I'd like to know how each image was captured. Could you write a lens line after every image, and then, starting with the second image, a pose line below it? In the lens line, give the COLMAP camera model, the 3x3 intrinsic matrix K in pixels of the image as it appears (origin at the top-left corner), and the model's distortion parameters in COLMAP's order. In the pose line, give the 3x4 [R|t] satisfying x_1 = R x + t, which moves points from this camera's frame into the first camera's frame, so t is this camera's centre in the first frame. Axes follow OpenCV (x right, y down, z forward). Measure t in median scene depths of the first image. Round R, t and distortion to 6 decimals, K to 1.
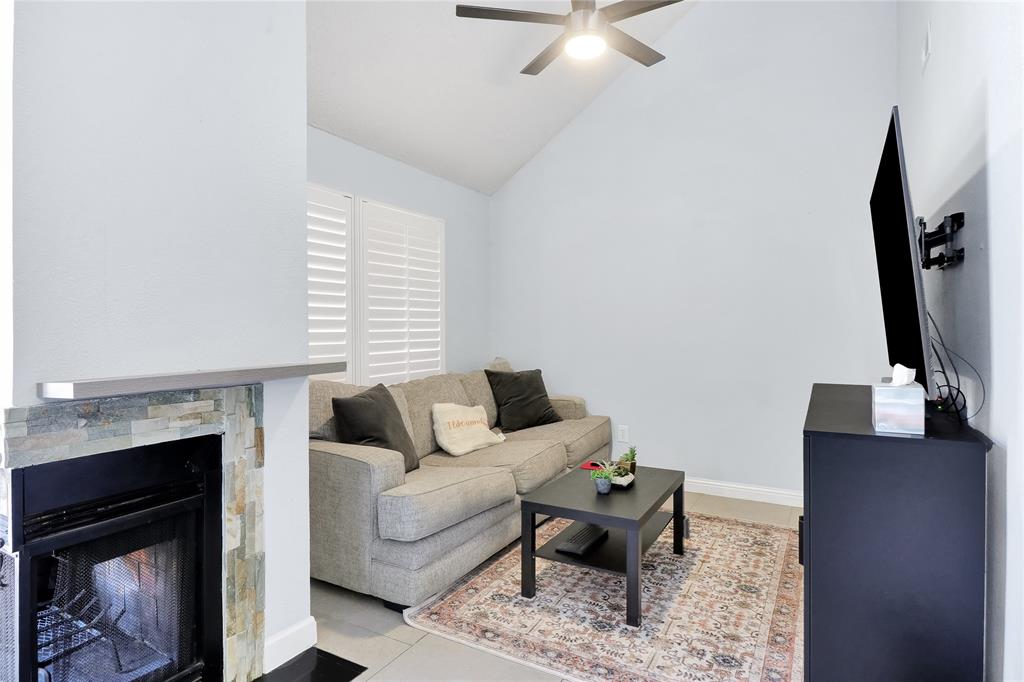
lens RADIAL K [[554.9, 0, 496.9], [0, 554.9, 335.1], [0, 0, 1]] dist [-0.006692, -0.003399]
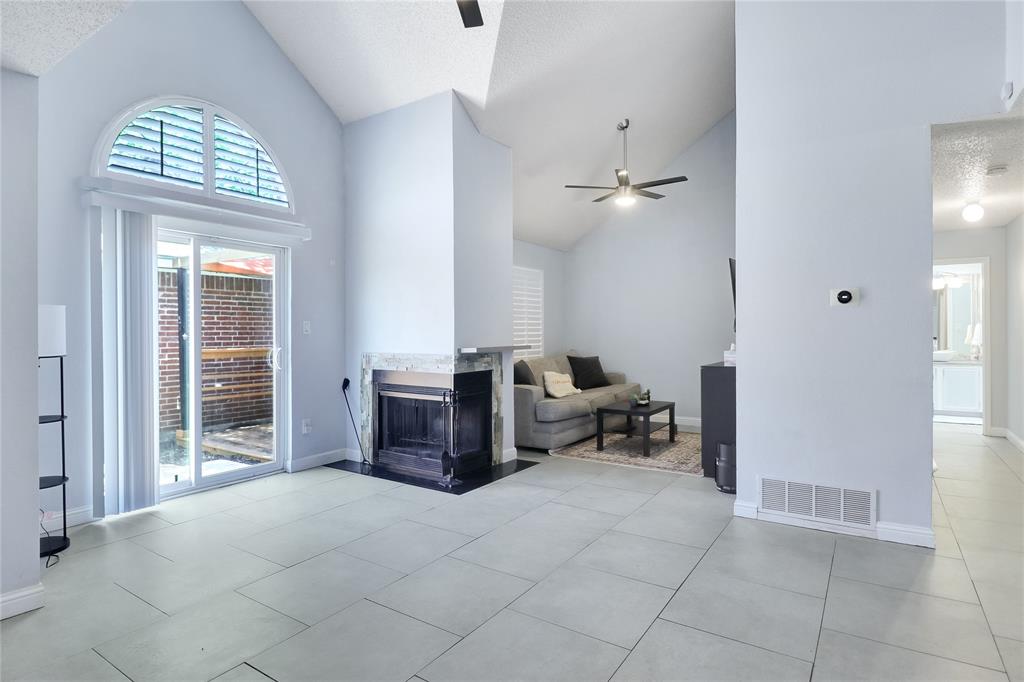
lens RADIAL K [[554.9, 0, 496.9], [0, 554.9, 335.1], [0, 0, 1]] dist [-0.006692, -0.003399]
pose [[0.997761, -0.001664, -0.066861, -0.220280], [0.001201, 0.999975, -0.006959, 0.017041], [0.066871, 0.006863, 0.997738, -1.341238]]
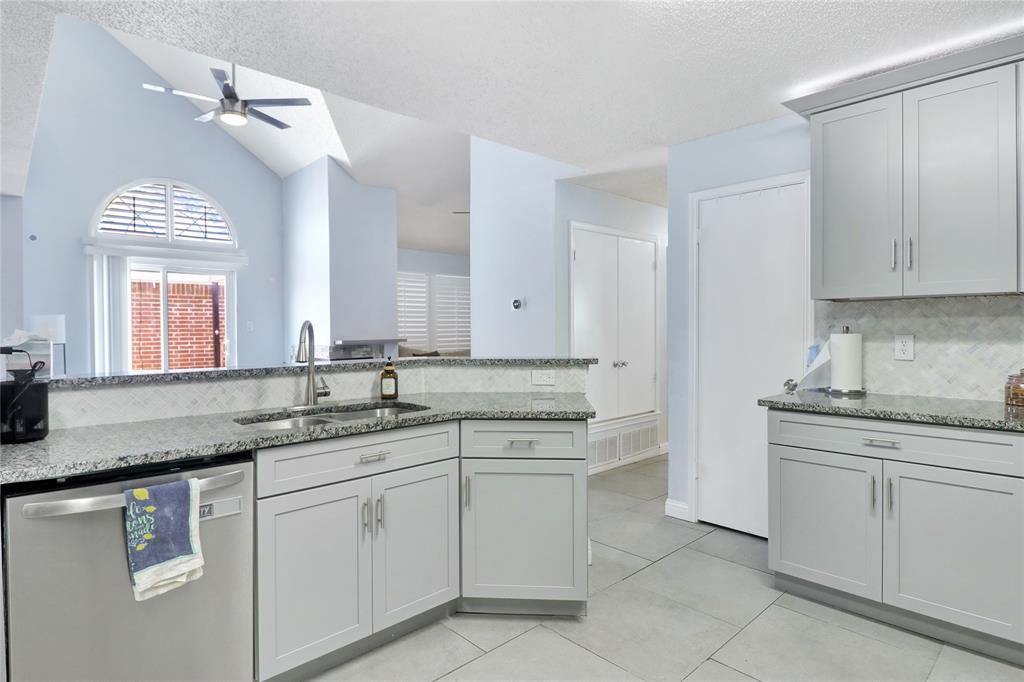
lens RADIAL K [[554.9, 0, 496.9], [0, 554.9, 335.1], [0, 0, 1]] dist [-0.006692, -0.003399]
pose [[0.955720, 0.000040, -0.294276, 1.060824], [0.000496, 0.999998, 0.001749, 0.016703], [0.294276, -0.001818, 0.955719, -1.755988]]
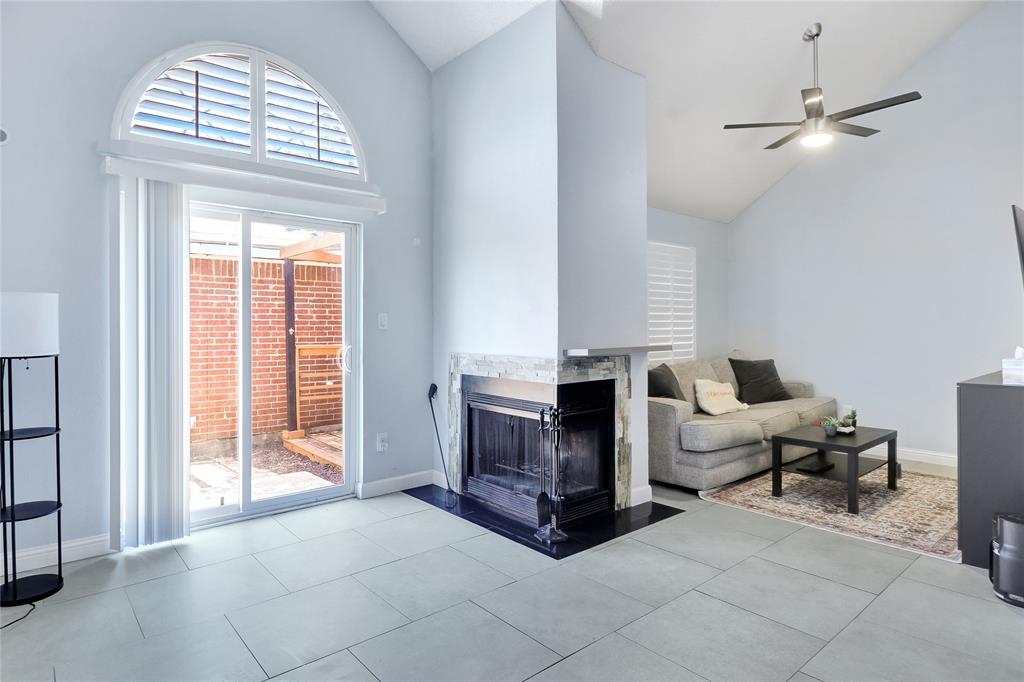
lens RADIAL K [[565.6, 0, 491.9], [0, 565.6, 326.5], [0, 0, 1]] dist [0.002276, -0.012643]
pose [[0.941197, -0.000549, -0.337858, -0.171354], [-0.003999, 0.999911, -0.012763, 0.010762], [0.337835, 0.013364, 0.941111, -0.834396]]
